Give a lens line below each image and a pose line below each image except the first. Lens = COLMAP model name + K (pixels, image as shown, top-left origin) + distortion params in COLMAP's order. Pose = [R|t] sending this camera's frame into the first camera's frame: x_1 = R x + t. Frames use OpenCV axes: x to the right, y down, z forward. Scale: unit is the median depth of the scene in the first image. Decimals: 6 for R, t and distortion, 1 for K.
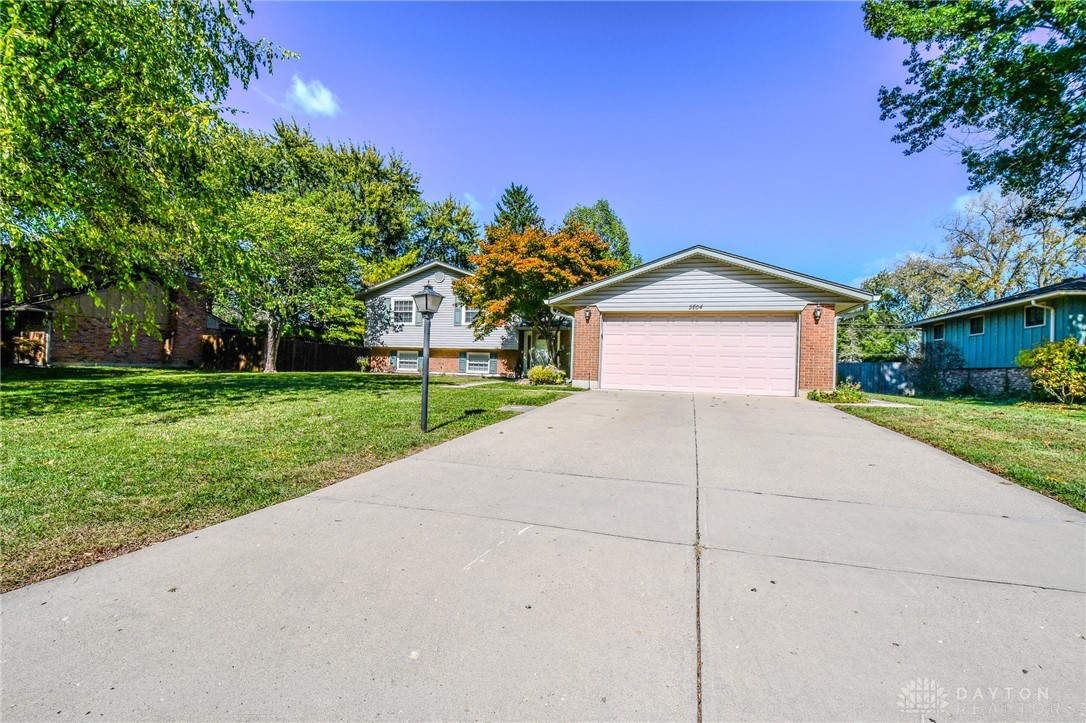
lens RADIAL K [[482.3, 0, 543.0], [0, 482.3, 361.5], [0, 0, 1]] dist [-0.000400, -0.000139]
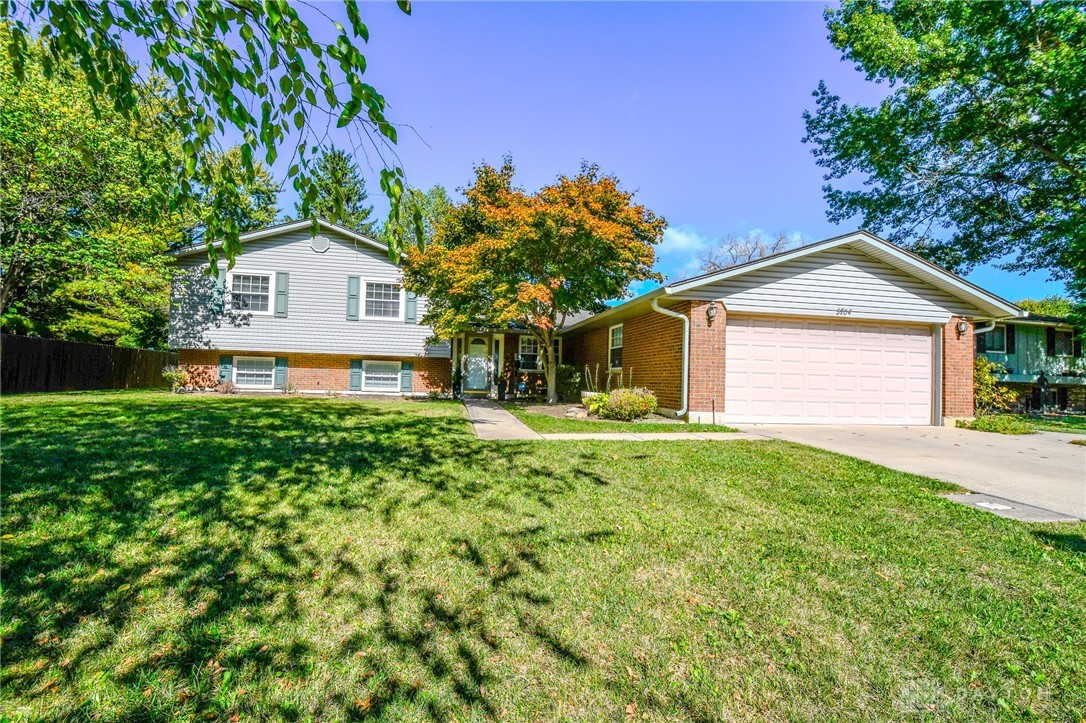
lens RADIAL K [[482.3, 0, 543.0], [0, 482.3, 361.5], [0, 0, 1]] dist [-0.000400, -0.000139]
pose [[0.893826, 0.008309, 0.448338, -0.239622], [-0.005976, 0.999960, -0.006619, -0.014431], [-0.448375, 0.003237, 0.893840, 0.287757]]
